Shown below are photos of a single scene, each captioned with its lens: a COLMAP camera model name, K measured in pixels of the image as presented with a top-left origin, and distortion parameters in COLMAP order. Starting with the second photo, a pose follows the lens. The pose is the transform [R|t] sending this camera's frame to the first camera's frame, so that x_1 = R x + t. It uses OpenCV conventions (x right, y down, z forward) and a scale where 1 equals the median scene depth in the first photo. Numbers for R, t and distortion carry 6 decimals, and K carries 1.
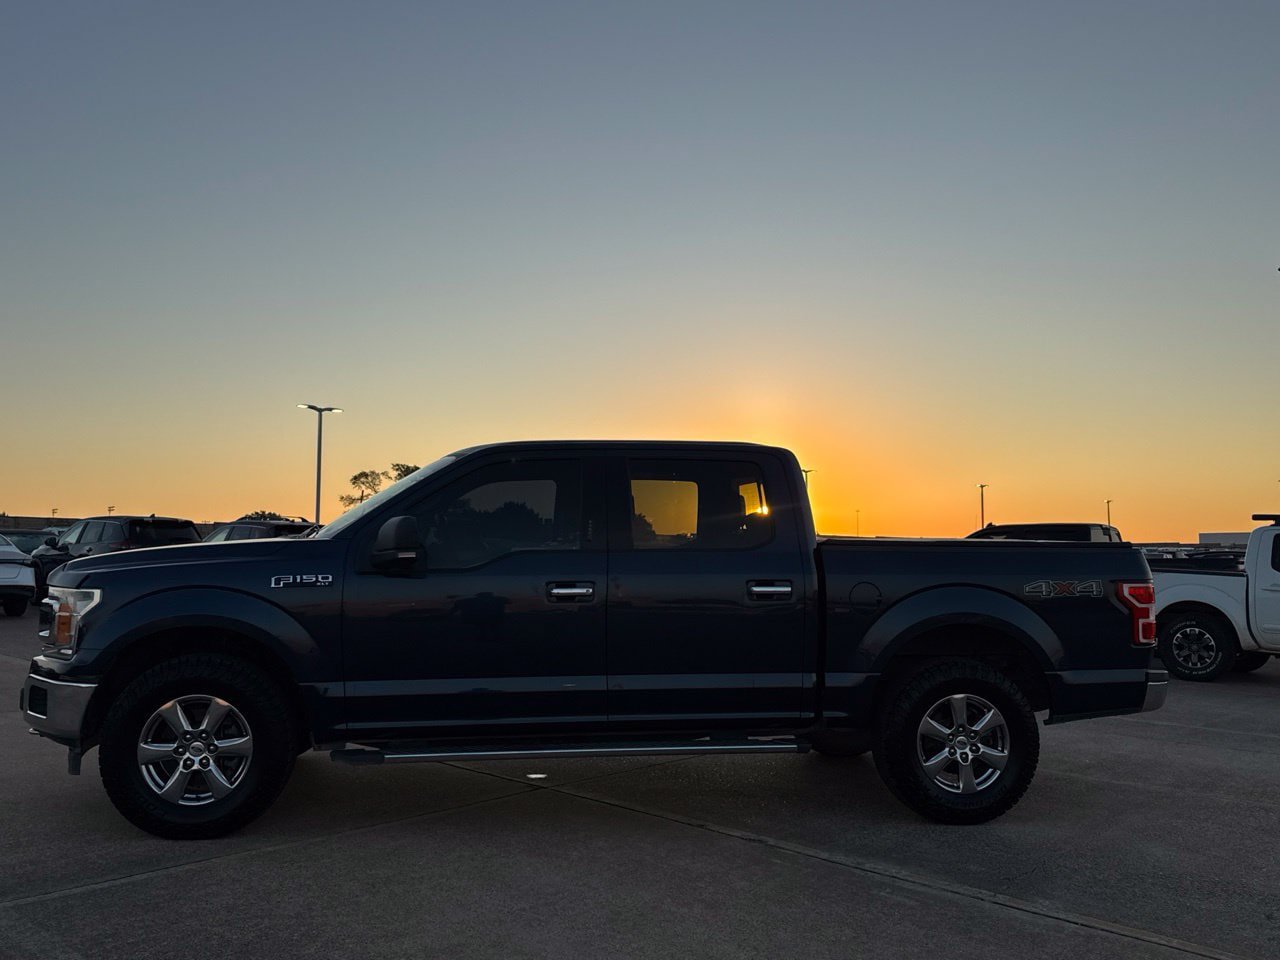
lens RADIAL K [[1051.3, 0, 633.5], [0, 1051.3, 485.0], [0, 0, 1]] dist [0.134267, -0.240351]
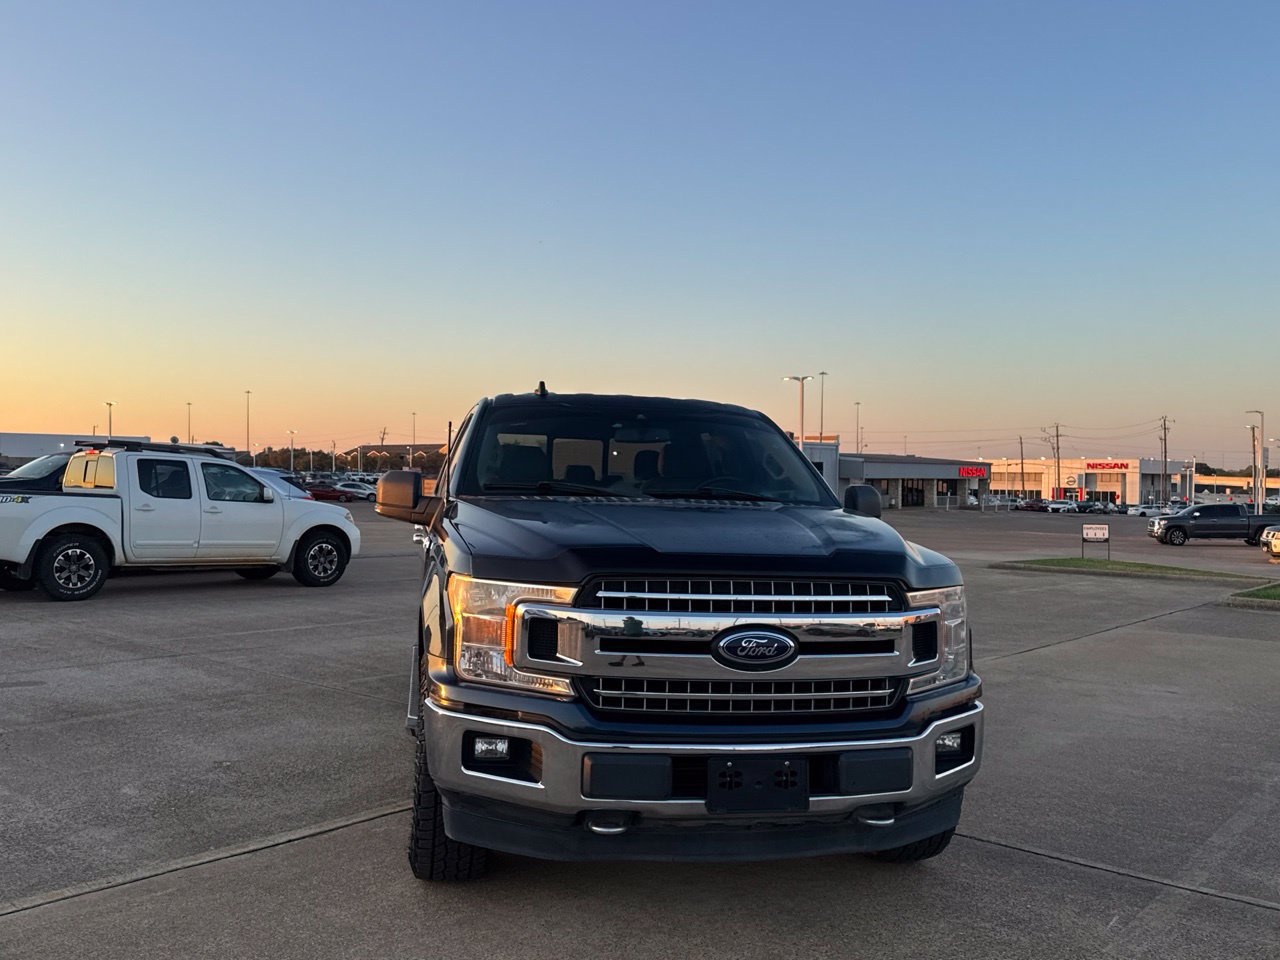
lens RADIAL K [[1049.6, 0, 634.8], [0, 1049.6, 483.1], [0, 0, 1]] dist [0.137906, -0.248904]
pose [[-0.045527, -0.012409, 0.998886, -1.149402], [-0.087016, 0.996171, 0.008410, 0.034758], [-0.995166, -0.086536, -0.046433, 1.155562]]
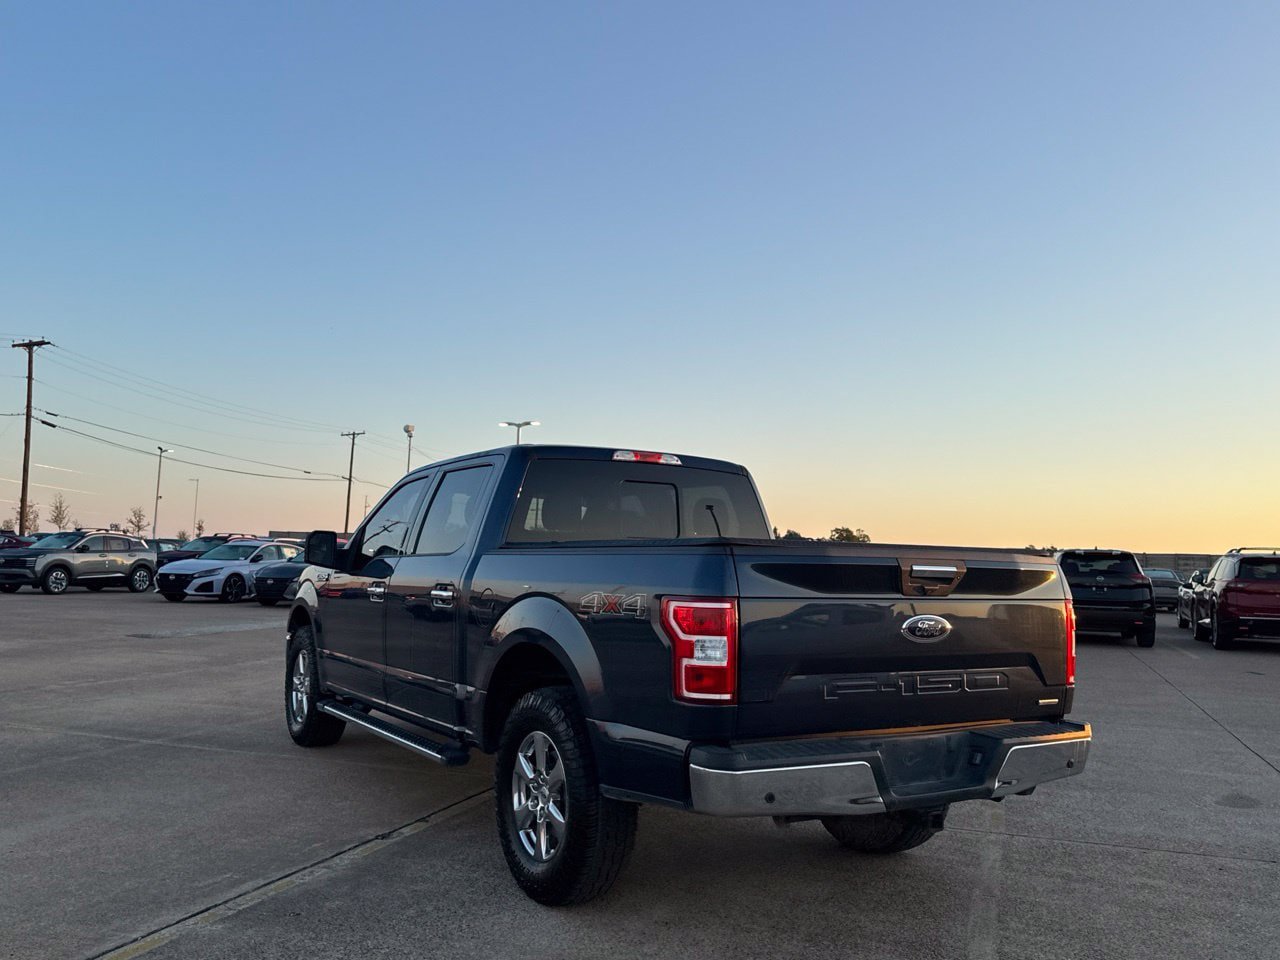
lens RADIAL K [[1050.1, 0, 632.2], [0, 1050.1, 473.6], [0, 0, 1]] dist [0.131121, -0.235608]
pose [[0.383149, -0.080809, -0.920145, 1.085418], [0.033485, 0.996726, -0.073592, 0.063718], [0.923080, -0.002615, 0.384600, 0.760836]]
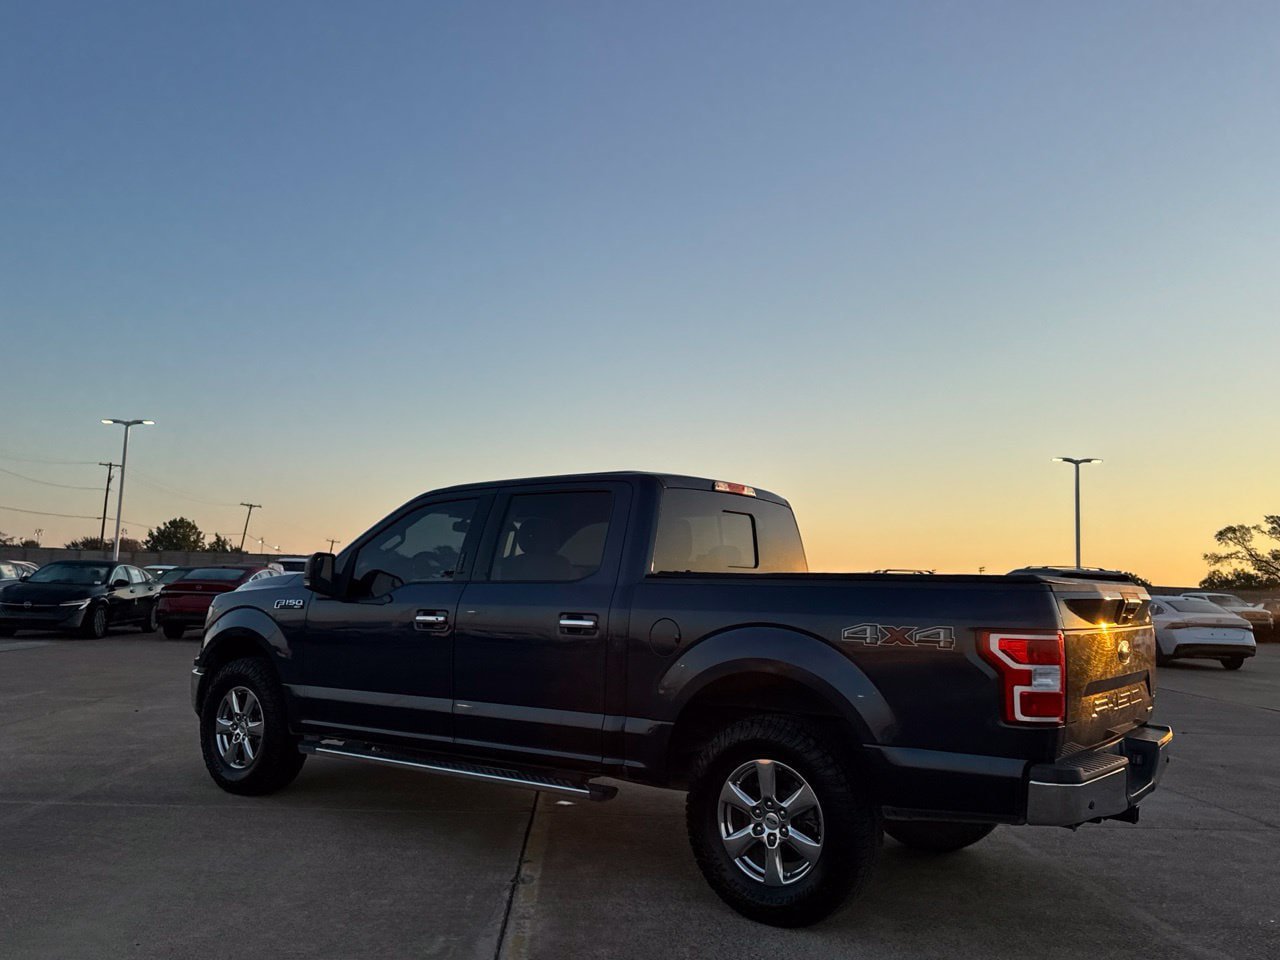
lens RADIAL K [[1045.7, 0, 638.1], [0, 1045.7, 487.9], [0, 0, 1]] dist [0.150409, -0.265077]
pose [[0.708893, -0.060586, -0.702709, 0.823150], [0.022358, 0.997733, -0.063468, 0.037014], [0.704961, 0.029281, 0.708641, 0.348232]]
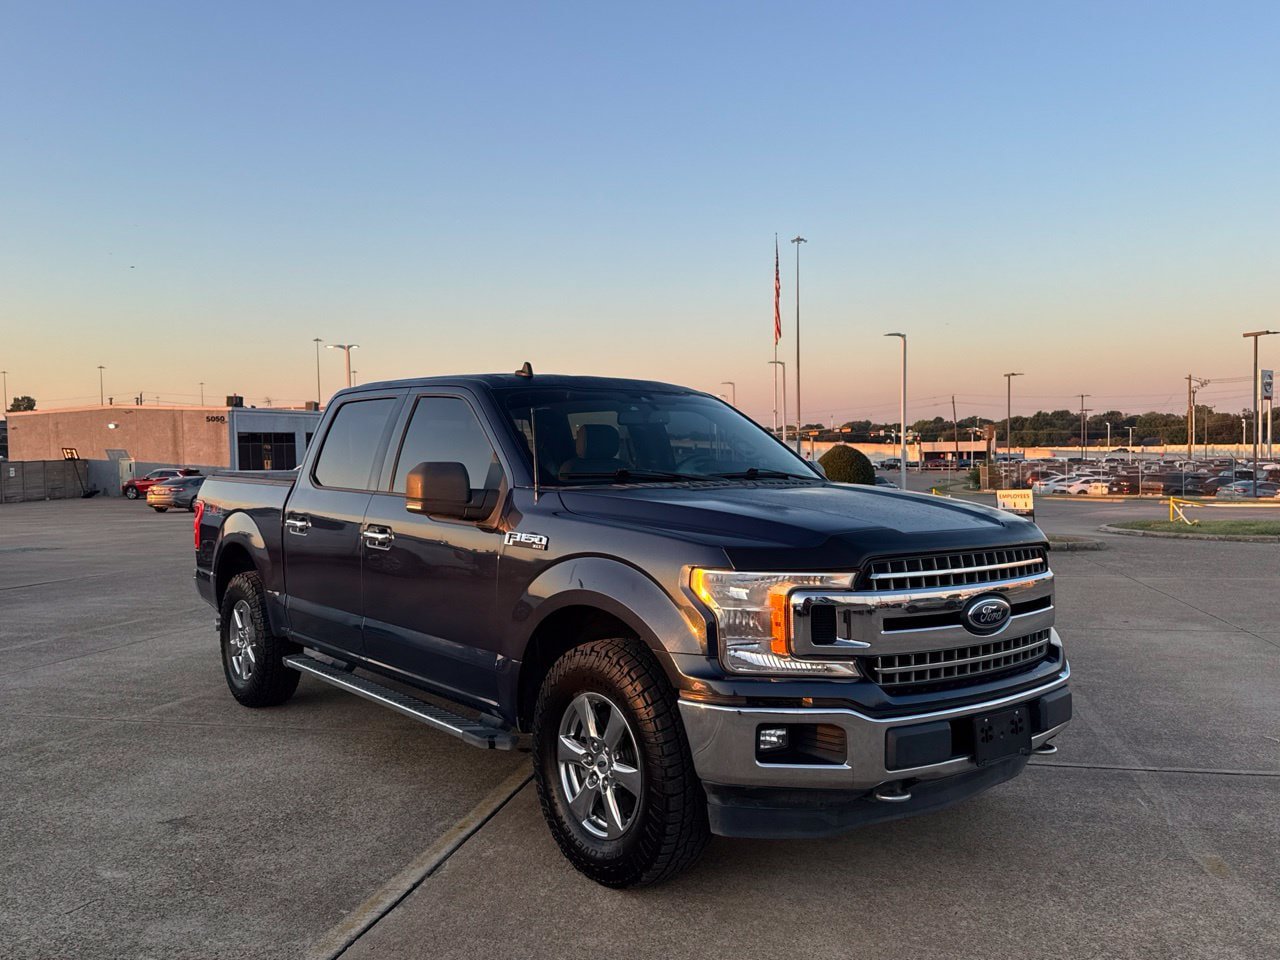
lens RADIAL K [[1049.1, 0, 632.7], [0, 1049.1, 489.2], [0, 0, 1]] dist [0.142400, -0.261036]
pose [[-0.490508, -0.034252, 0.870764, -1.023908], [-0.051214, 0.998633, 0.010433, 0.053520], [-0.869931, -0.039478, -0.491591, 1.572938]]
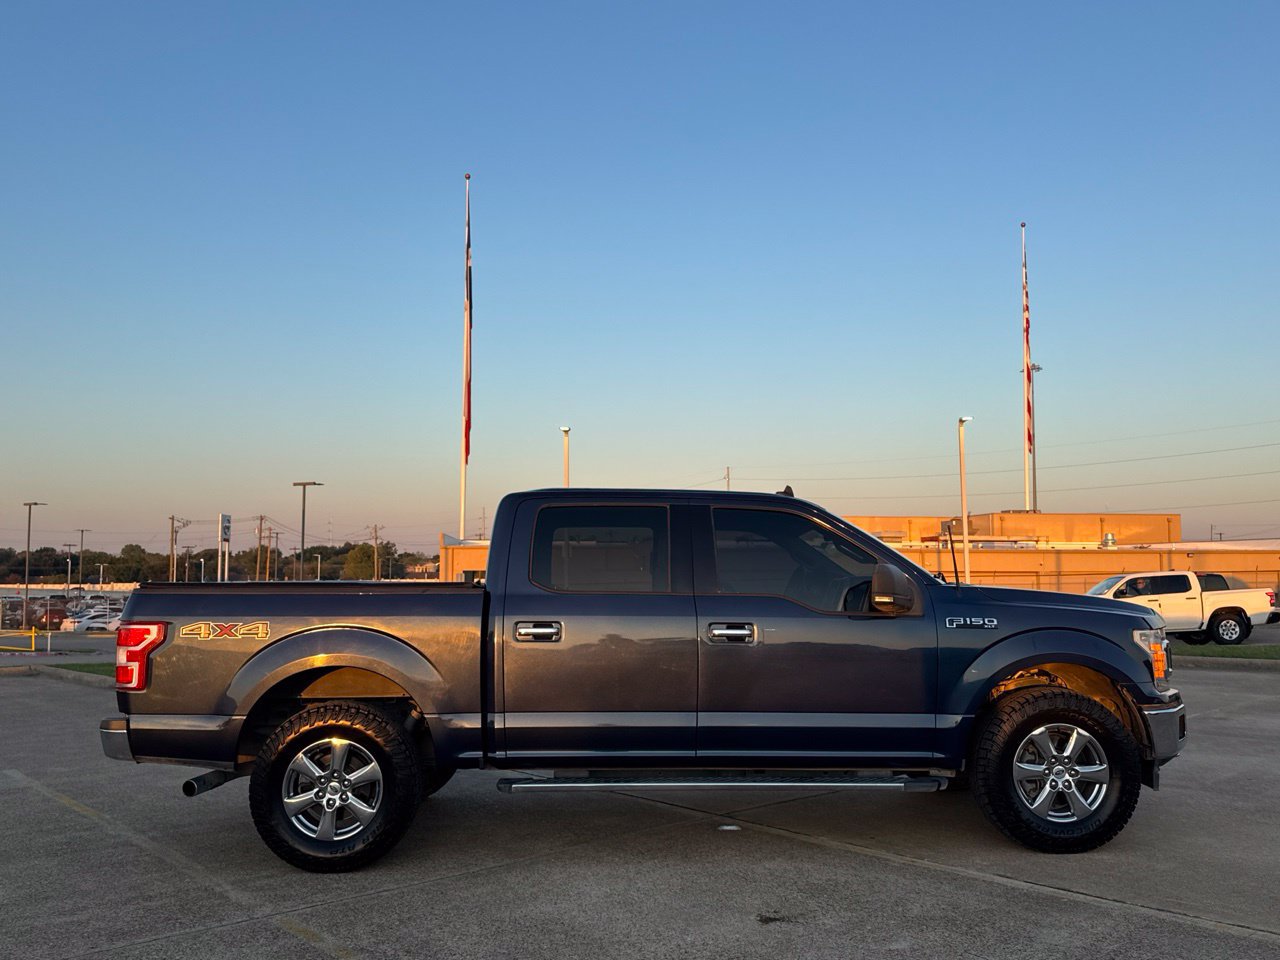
lens RADIAL K [[1051.6, 0, 641.9], [0, 1051.6, 498.0], [0, 0, 1]] dist [0.128902, -0.206755]
pose [[-0.992852, 0.003243, 0.119304, -0.148763], [-0.013961, 0.989612, -0.143085, 0.133121], [-0.118529, -0.143728, -0.982493, 2.330546]]
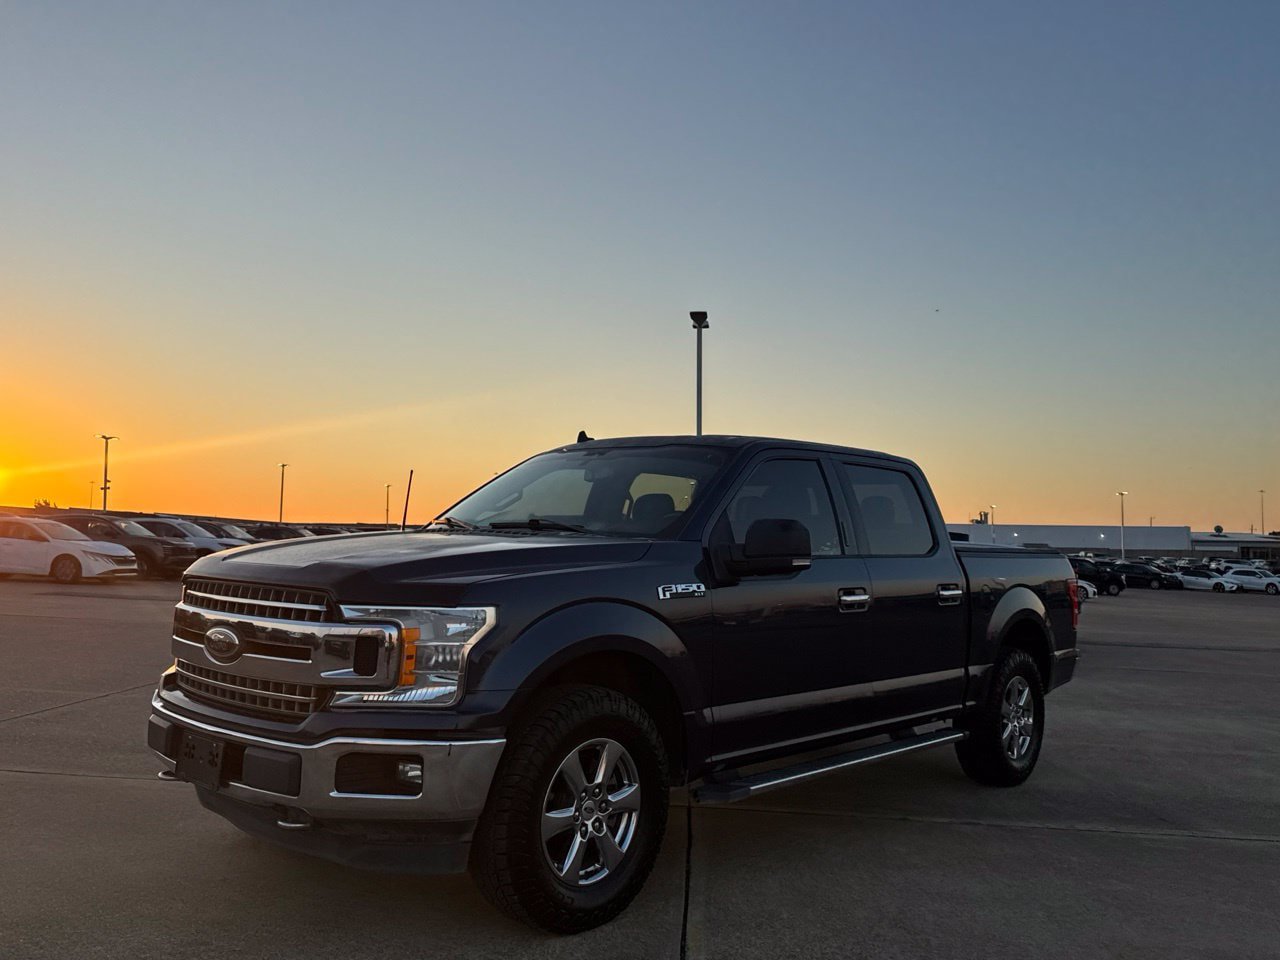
lens RADIAL K [[1050.1, 0, 632.2], [0, 1050.1, 473.6], [0, 0, 1]] dist [0.131121, -0.235608]
pose [[0.775543, 0.054527, 0.628935, -0.794257], [-0.060433, 0.998100, -0.012012, 0.009114], [-0.628395, -0.028693, 0.777365, 0.347651]]
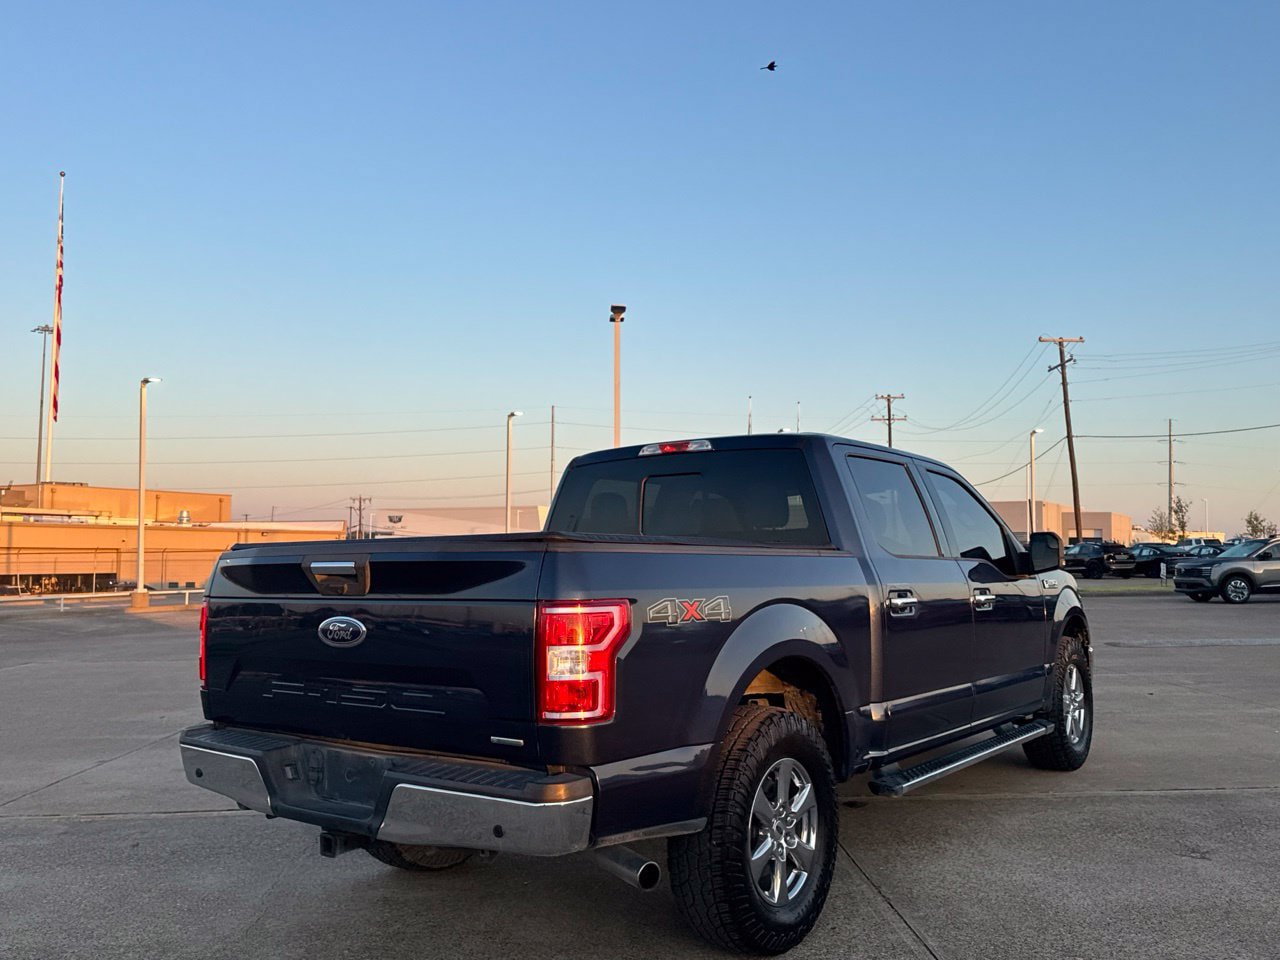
lens RADIAL K [[1042.3, 0, 637.7], [0, 1042.3, 496.7], [0, 0, 1]] dist [0.143102, -0.222995]
pose [[-0.717644, -0.049287, -0.694664, 0.815717], [0.040533, 0.992845, -0.112316, 0.119492], [0.695230, -0.108760, -0.710512, 1.802768]]
